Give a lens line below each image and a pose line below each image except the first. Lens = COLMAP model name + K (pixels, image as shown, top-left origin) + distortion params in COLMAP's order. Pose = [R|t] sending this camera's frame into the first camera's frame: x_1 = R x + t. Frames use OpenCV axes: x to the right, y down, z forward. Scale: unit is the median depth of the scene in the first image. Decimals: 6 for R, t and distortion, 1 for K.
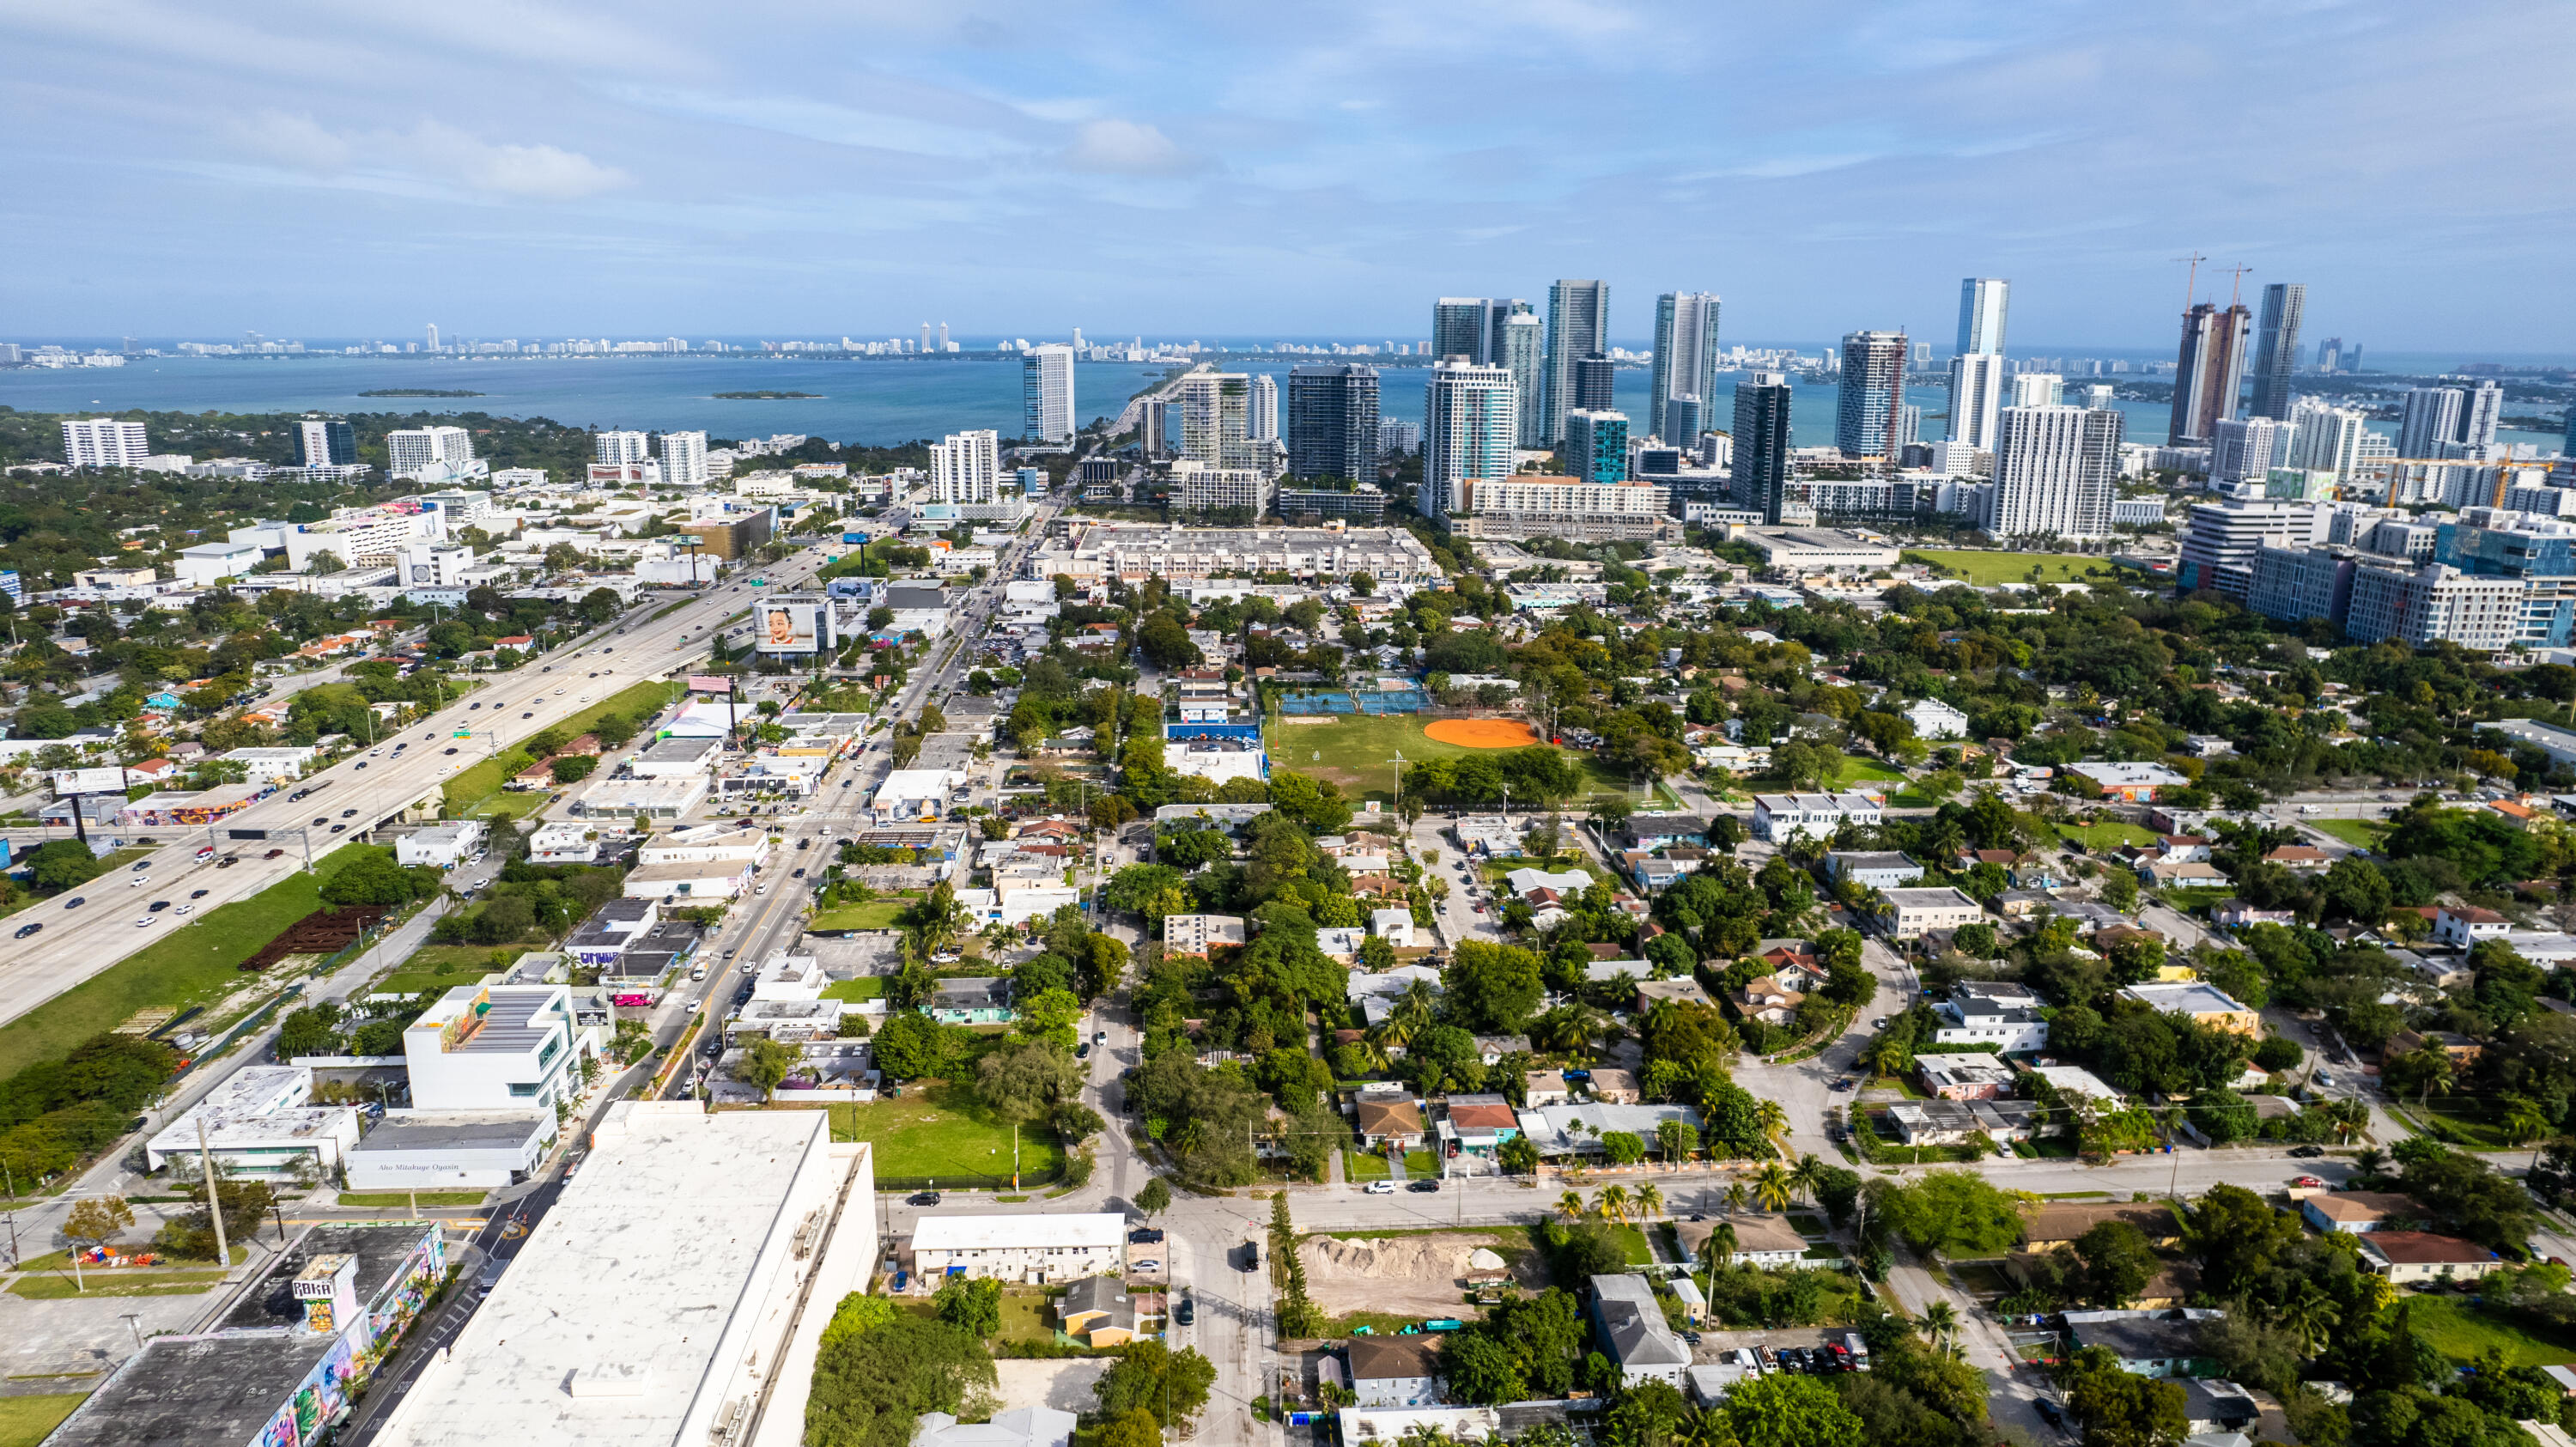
lens RADIAL K [[1652.3, 0, 1288.0], [0, 1652.3, 723.5], [0, 0, 1]] dist [-0.070433, 0.060077]
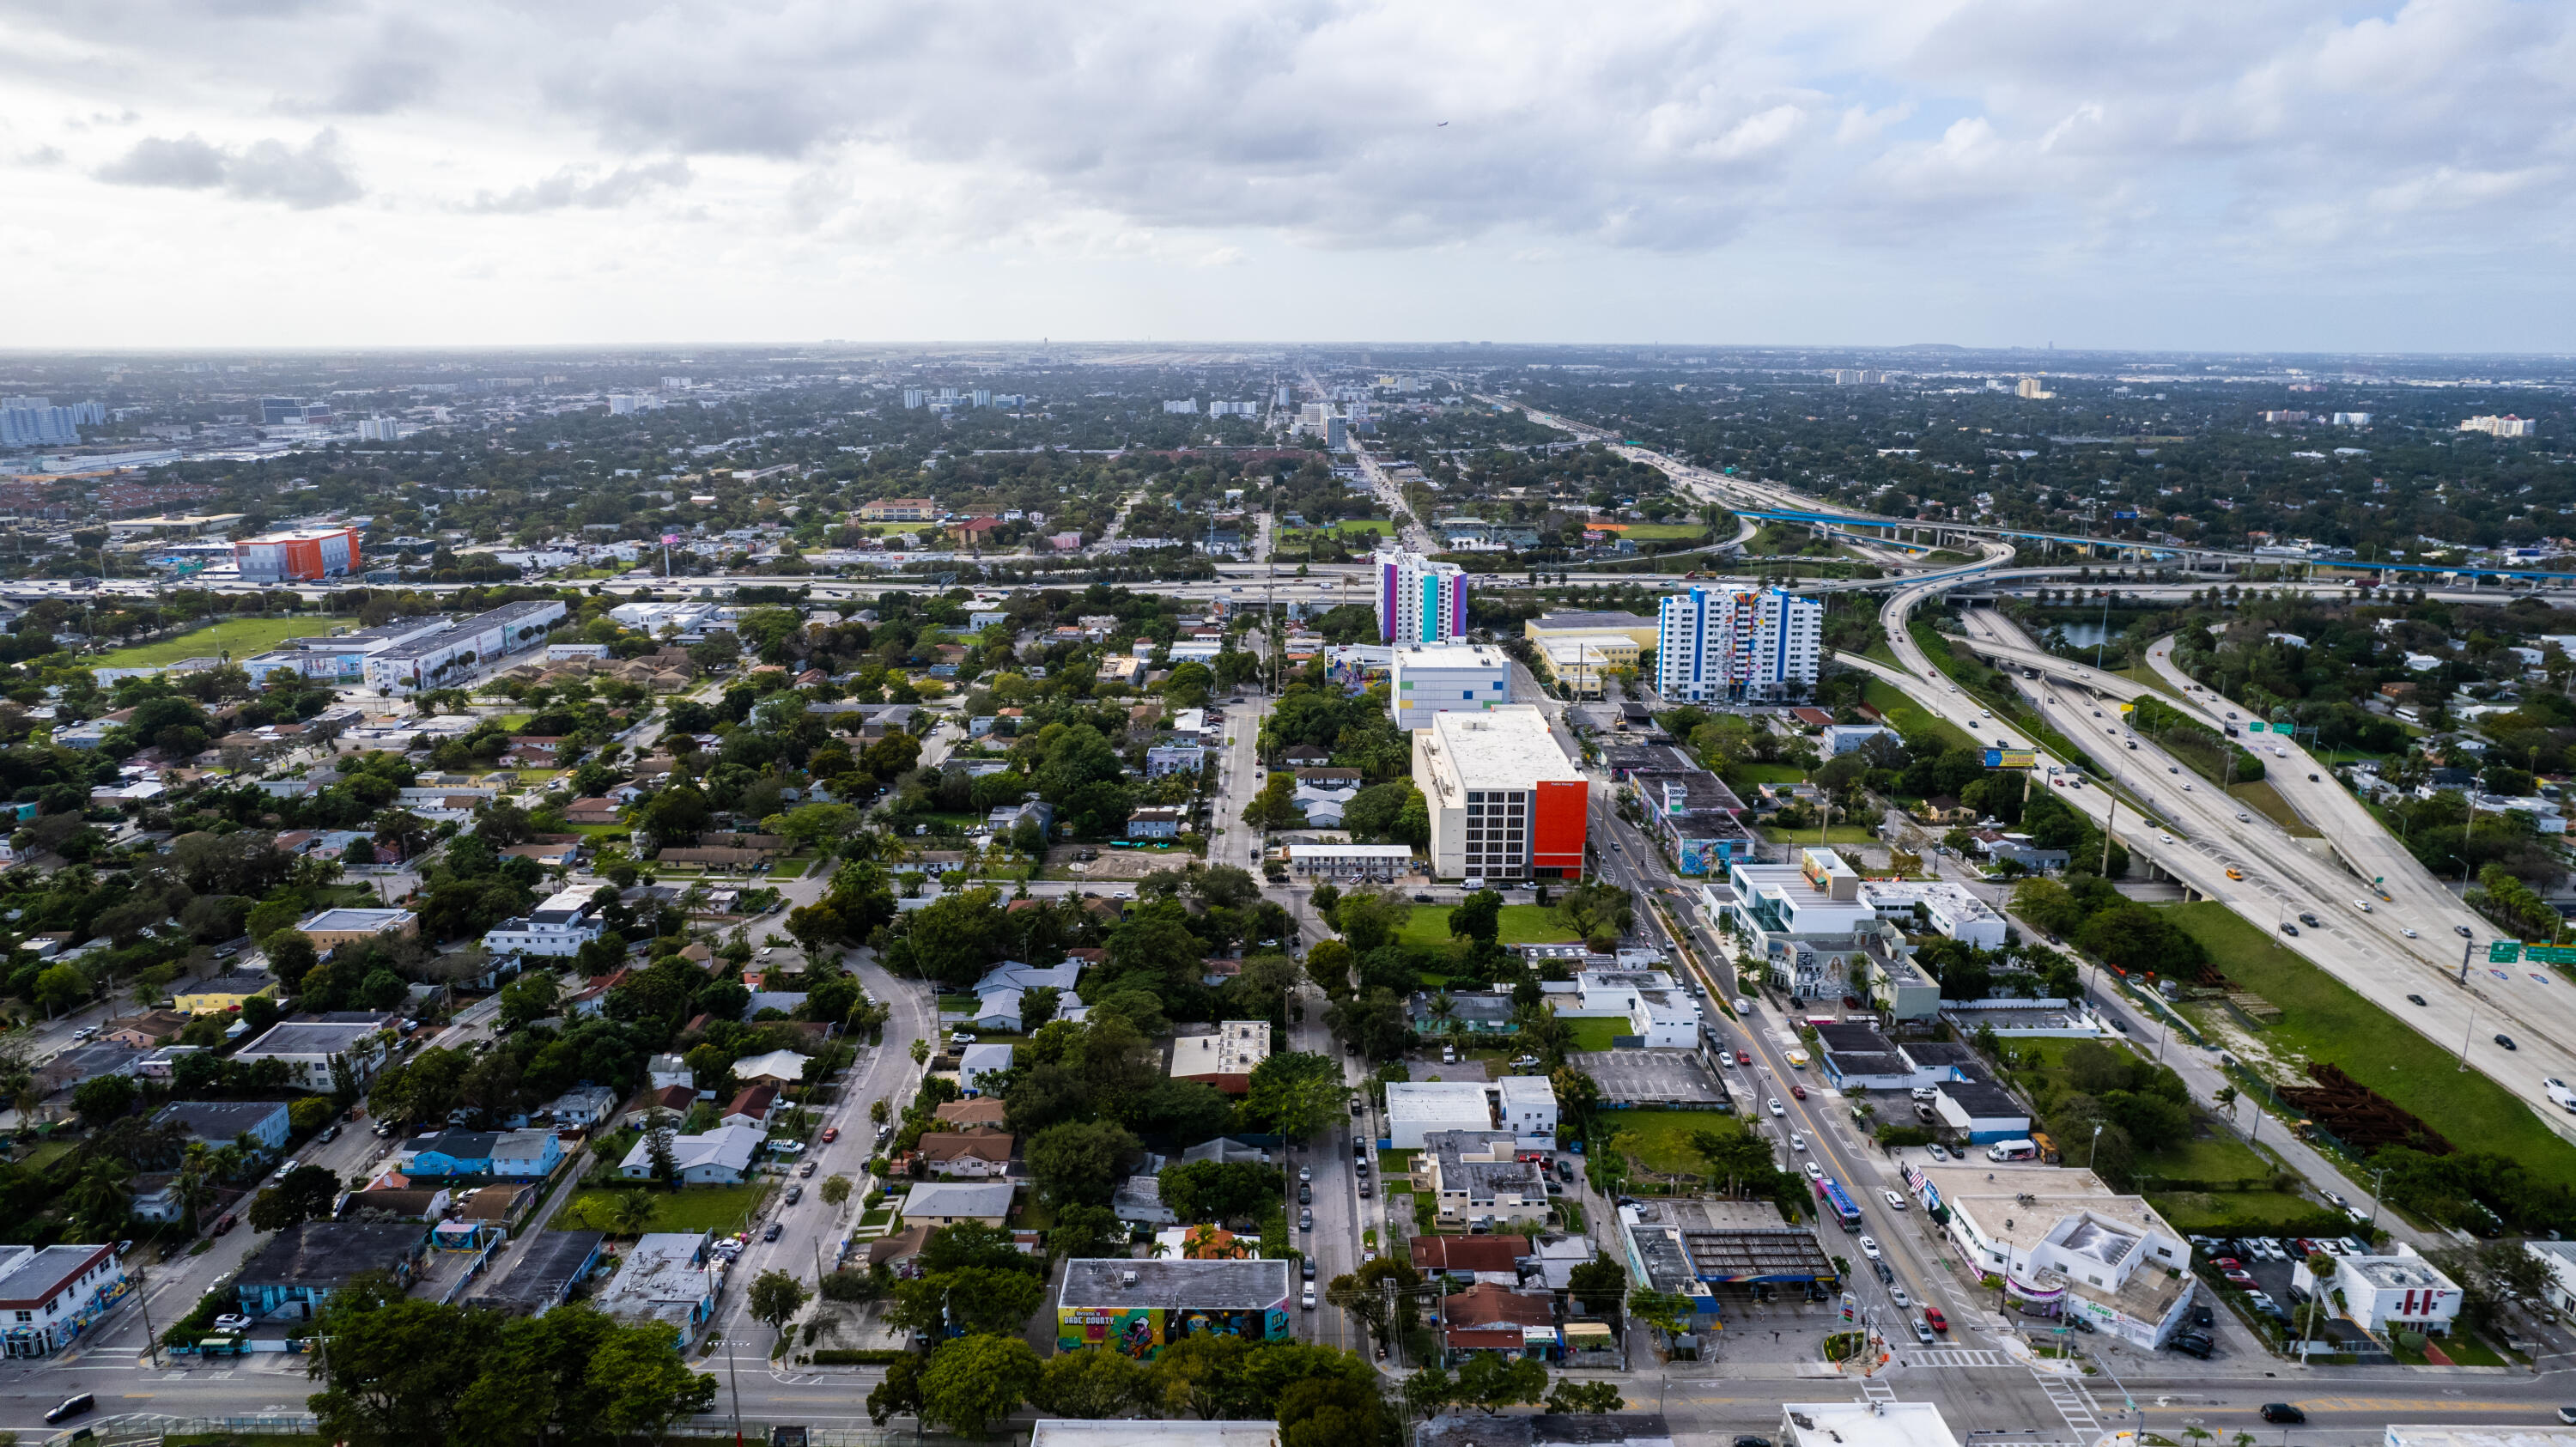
lens RADIAL K [[1652.3, 0, 1288.0], [0, 1652.3, 723.5], [0, 0, 1]] dist [-0.070433, 0.060077]
pose [[-0.998757, -0.023042, 0.044192, -0.042542], [-0.000350, 0.889925, 0.456107, -0.138990], [-0.049837, 0.455524, -0.888827, 0.584184]]
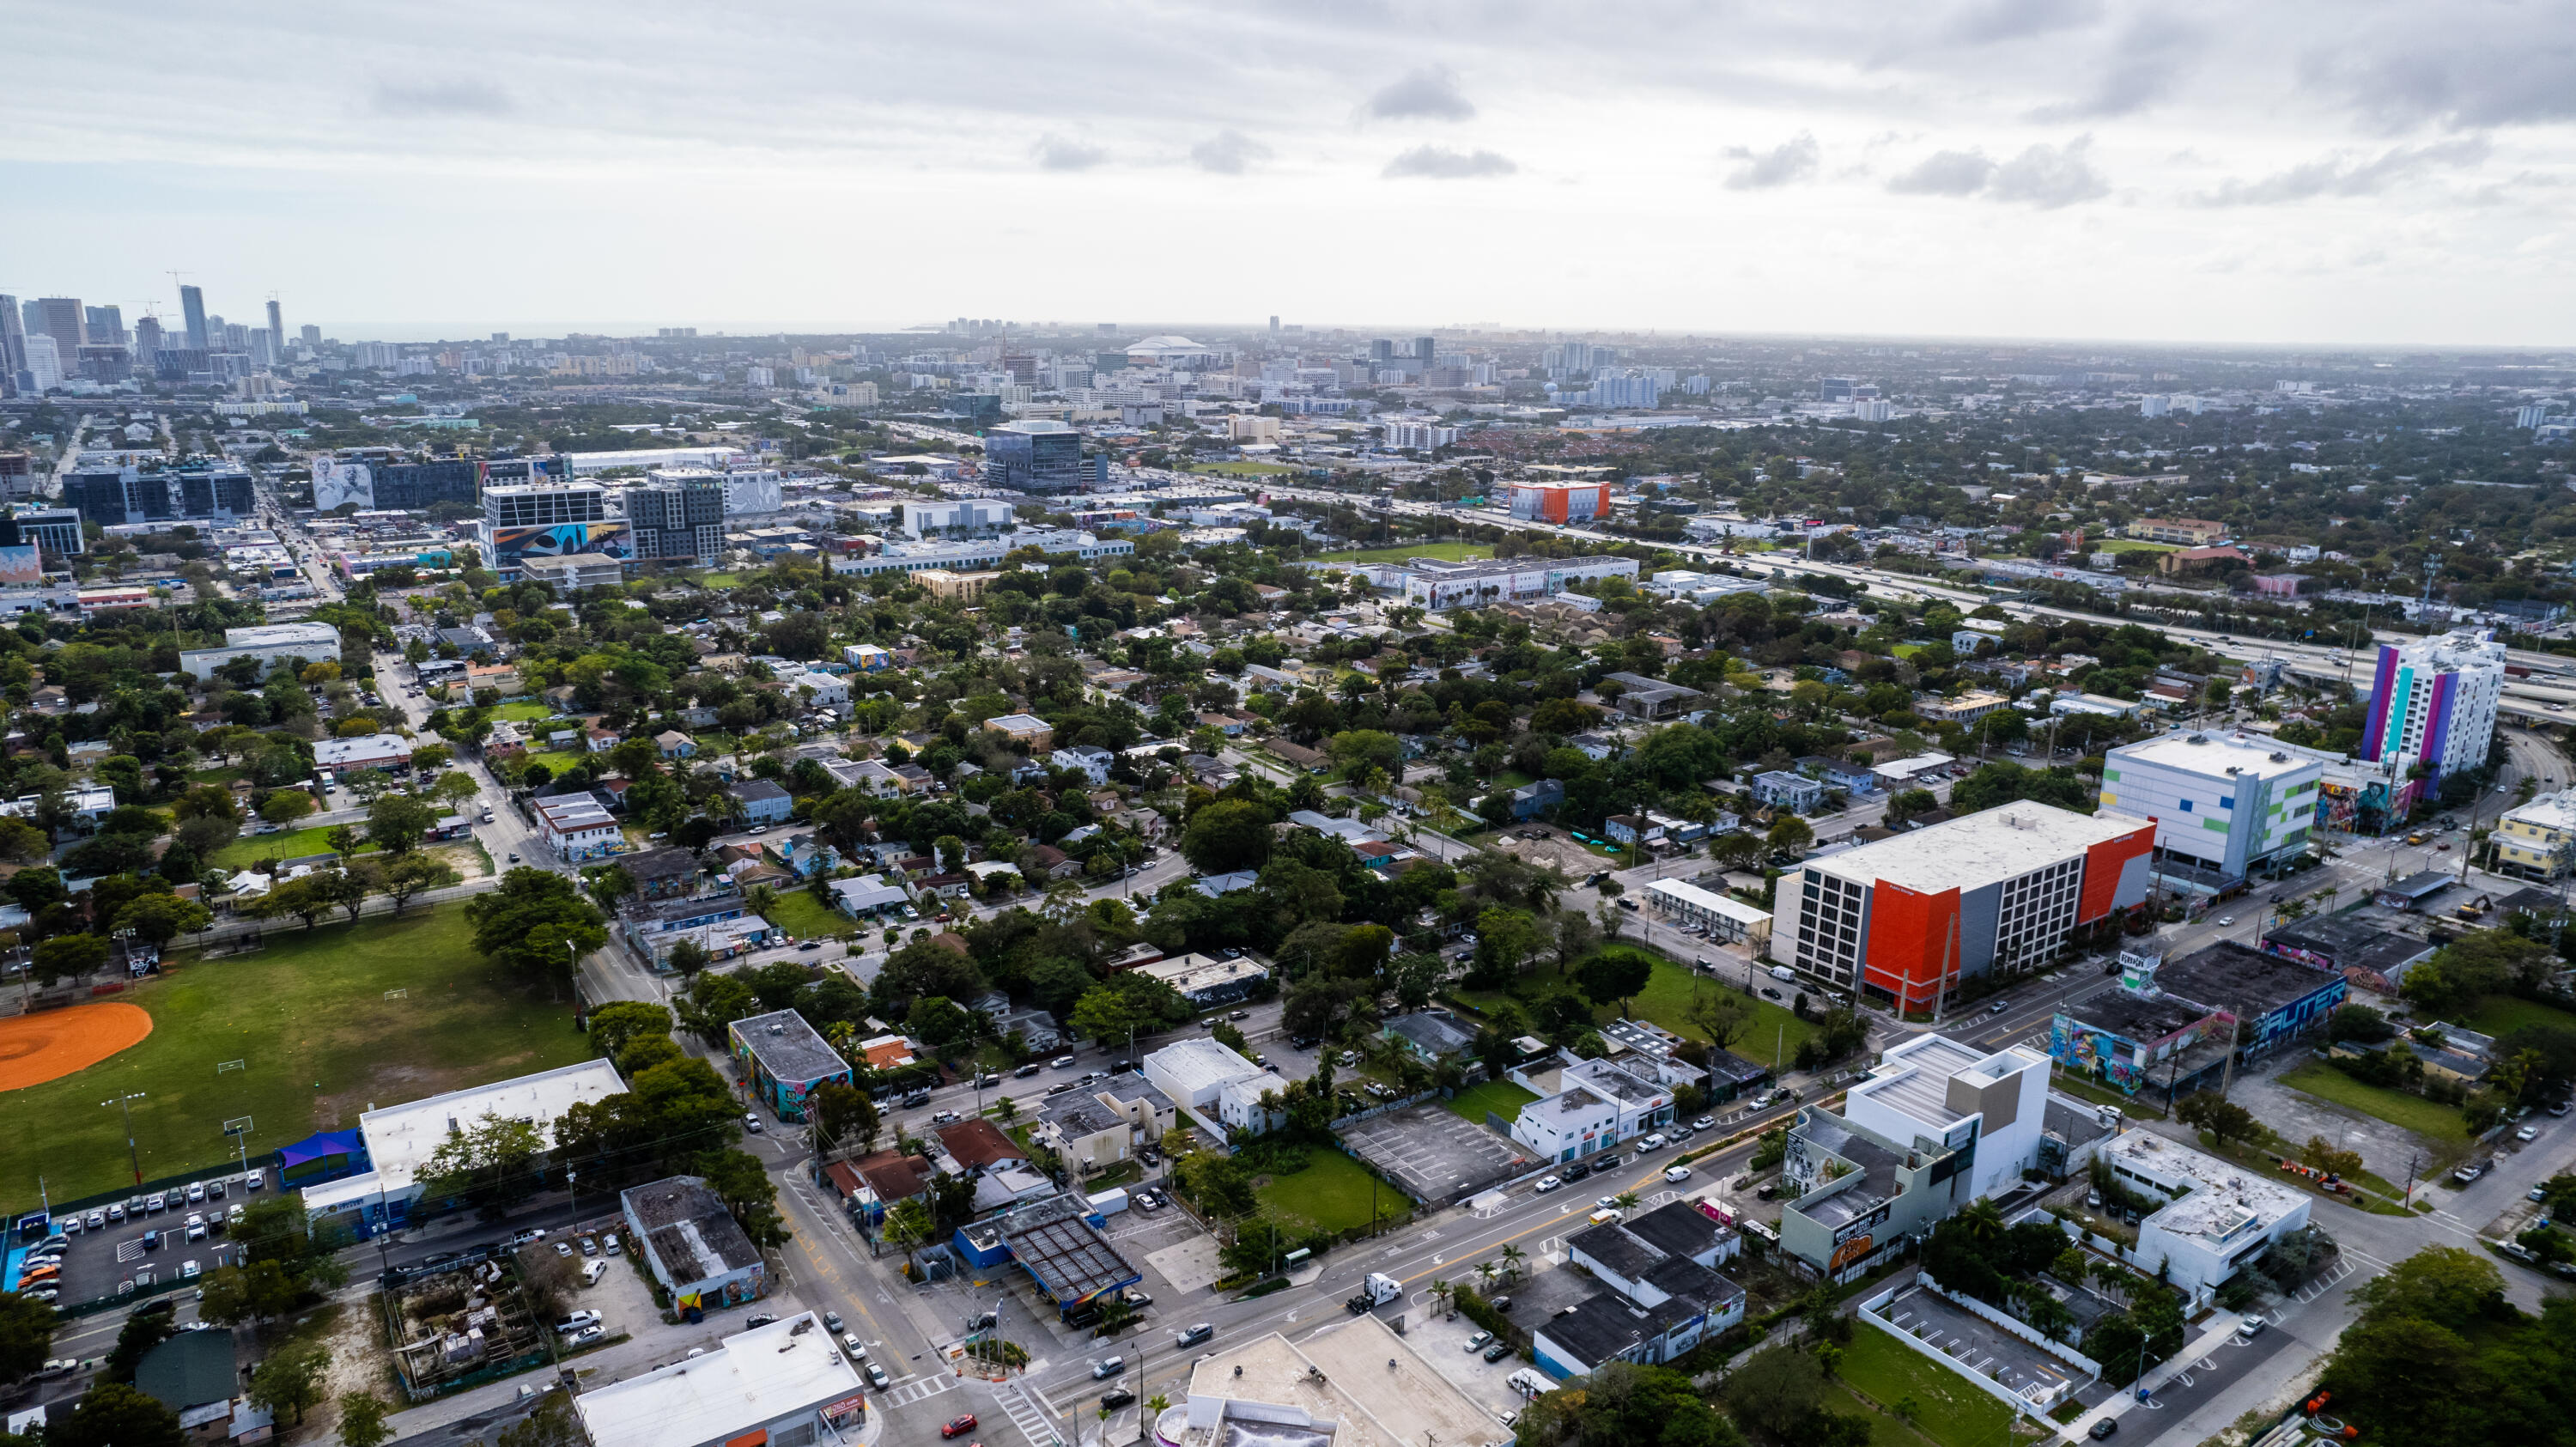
lens RADIAL K [[1653.4, 0, 1281.4], [0, 1653.4, 723.0], [0, 0, 1]] dist [-0.081770, 0.058724]
pose [[-0.527524, -0.218581, 0.820939, -0.281121], [0.188341, 0.912196, 0.363903, -0.113025], [-0.828400, 0.346584, -0.440037, 0.463356]]
